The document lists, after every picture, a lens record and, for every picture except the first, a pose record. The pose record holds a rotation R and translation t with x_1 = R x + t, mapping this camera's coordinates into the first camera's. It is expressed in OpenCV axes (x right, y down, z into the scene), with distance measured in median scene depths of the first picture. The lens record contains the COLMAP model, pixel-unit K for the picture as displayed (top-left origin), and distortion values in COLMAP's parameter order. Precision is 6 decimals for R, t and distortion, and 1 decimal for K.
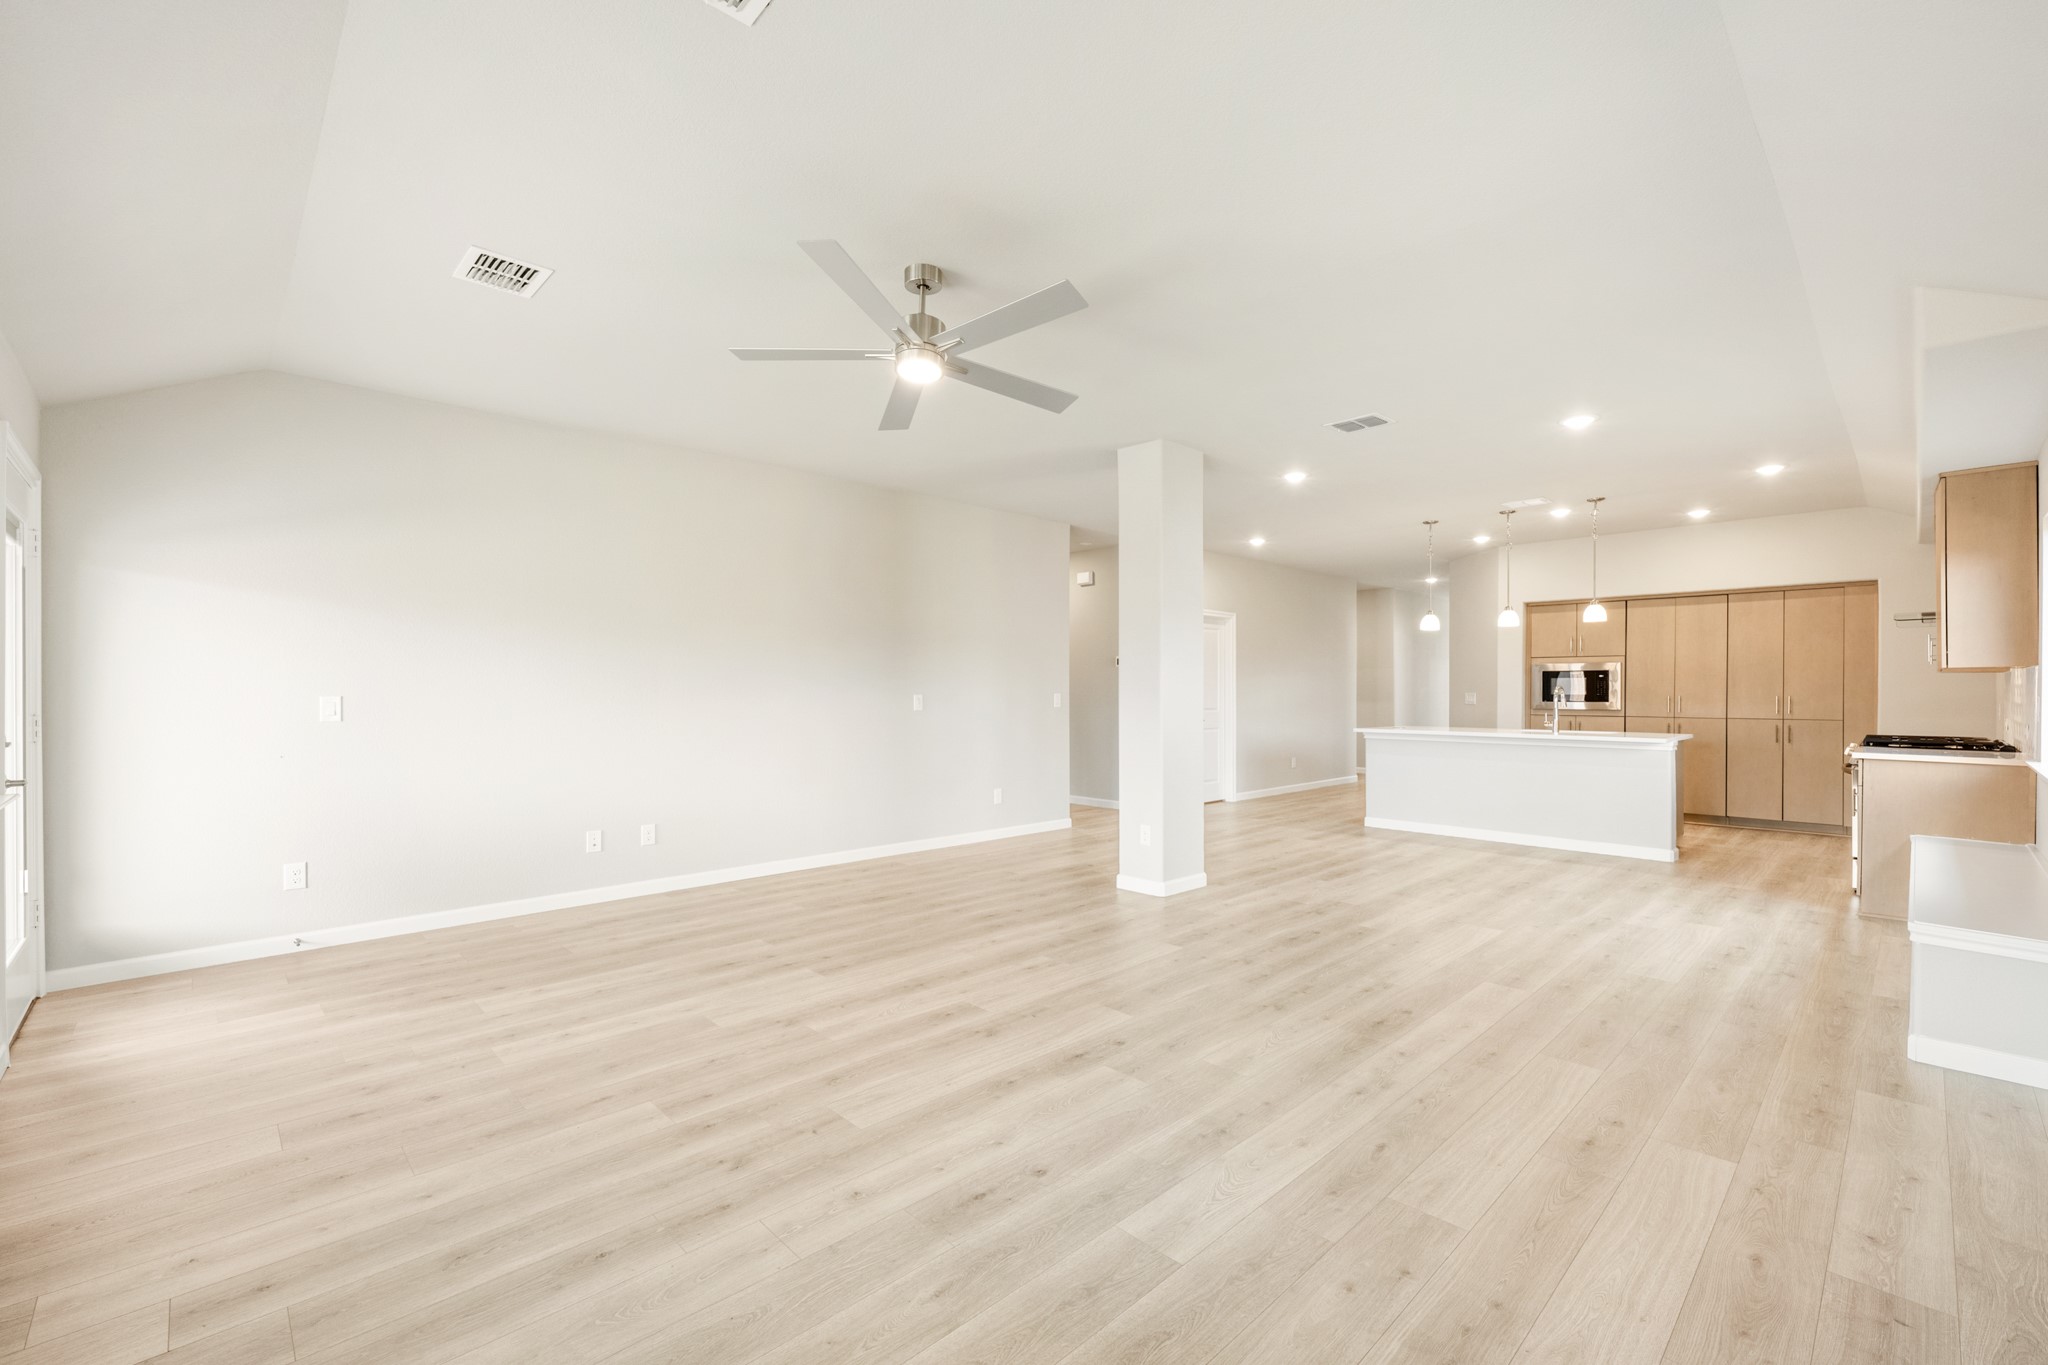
lens RADIAL K [[840.6, 0, 1020.2], [0, 840.6, 693.9], [0, 0, 1]] dist [0.000498, -0.000678]
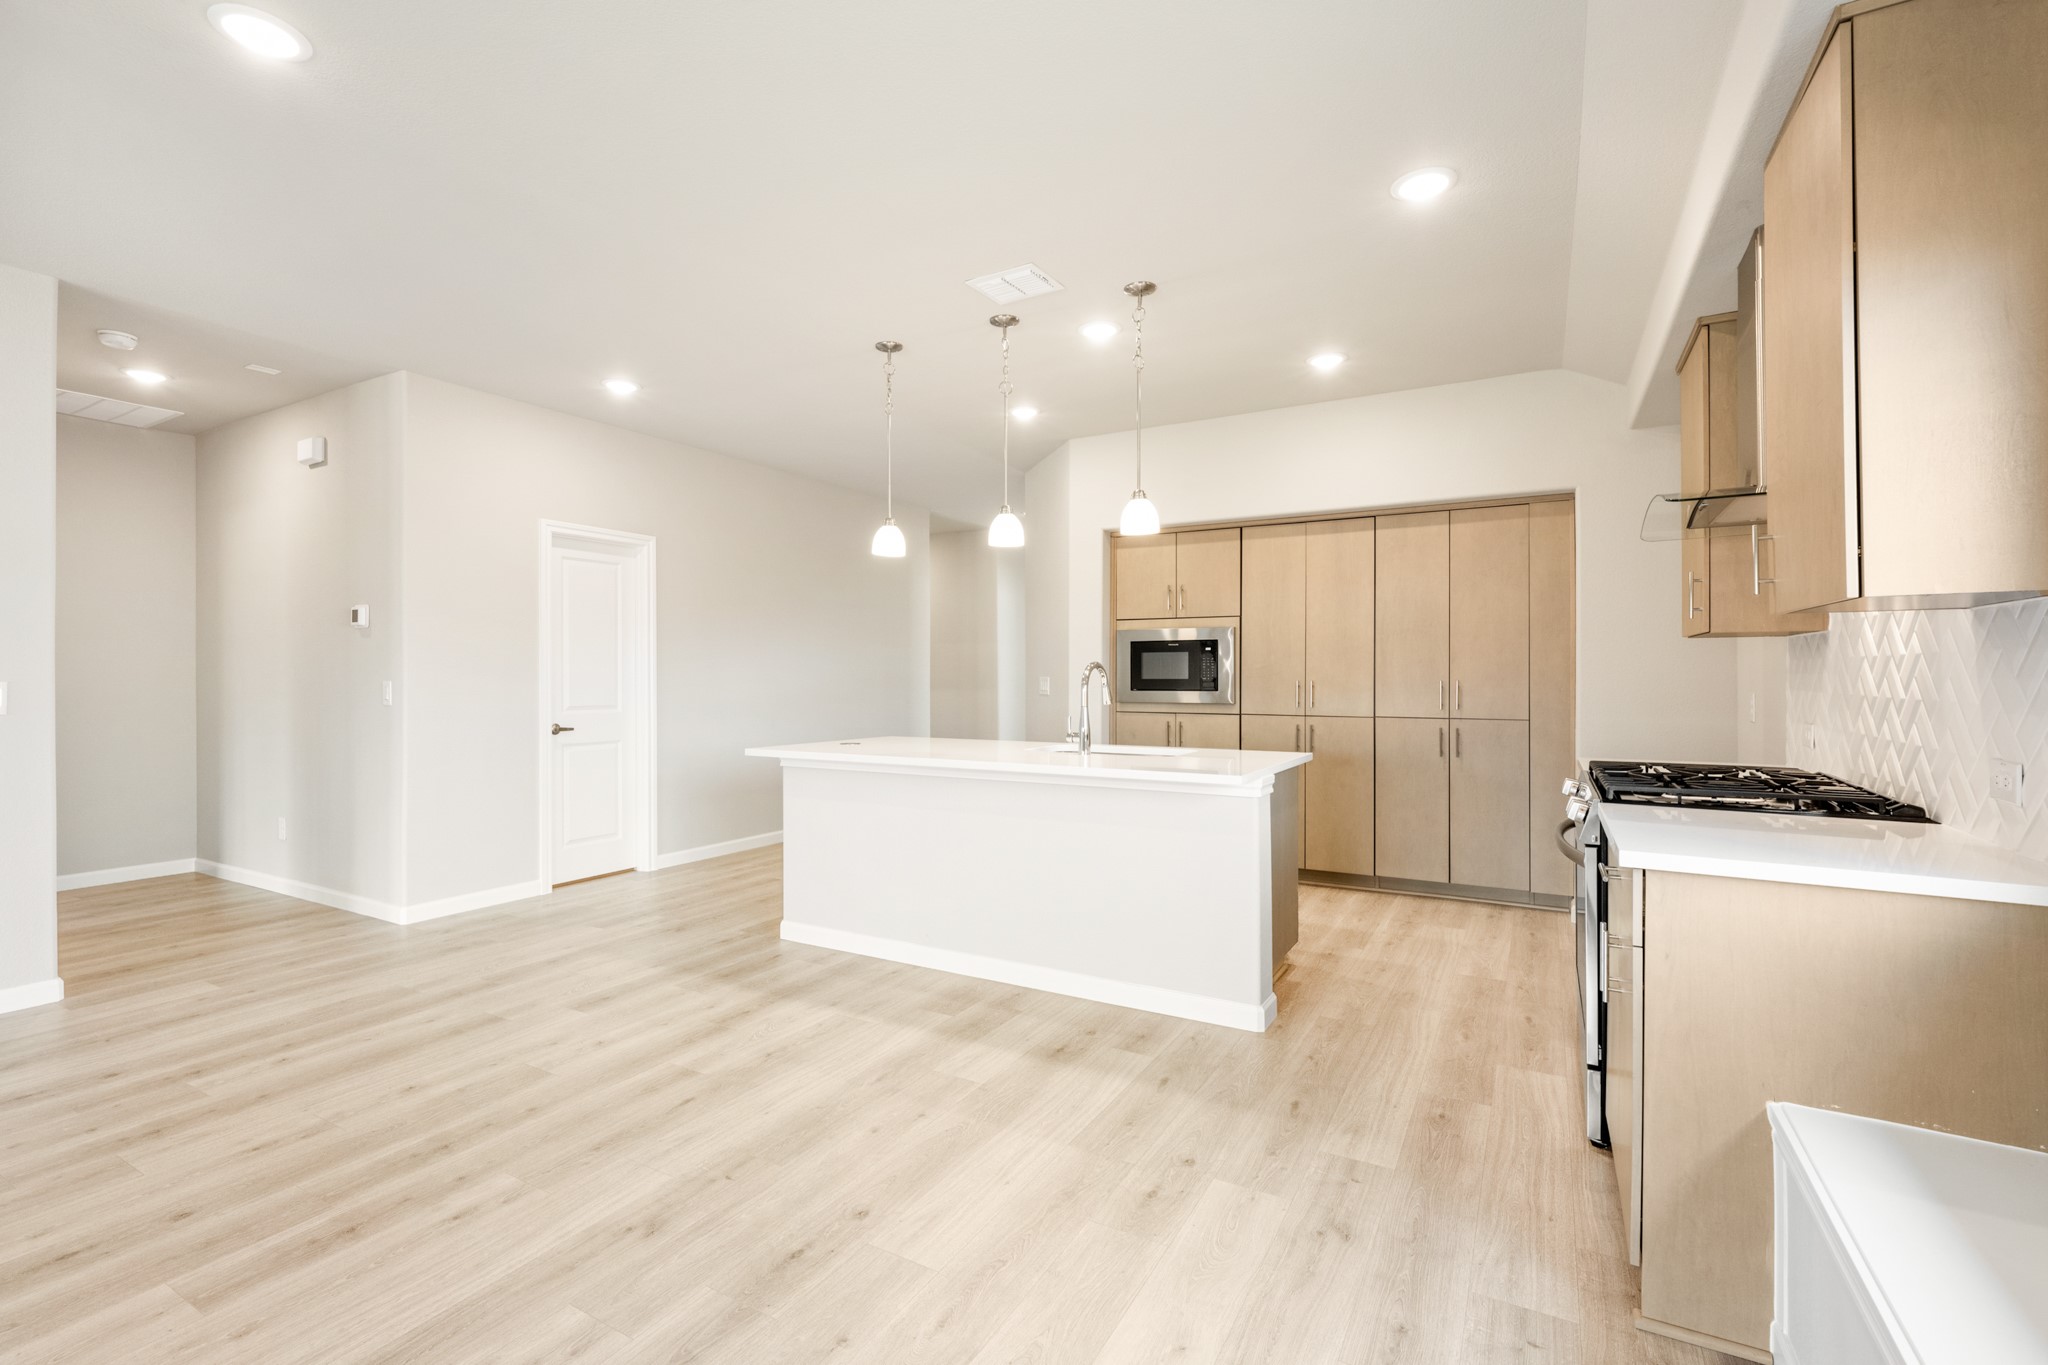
lens RADIAL K [[896.2, 0, 1026.4], [0, 896.2, 672.0], [0, 0, 1]] dist [0.003864, 0.000160]
pose [[0.955737, -0.001423, 0.294219, 0.403809], [0.003550, 0.999971, -0.006698, -0.000105], [-0.294201, 0.007446, 0.955715, 0.446876]]
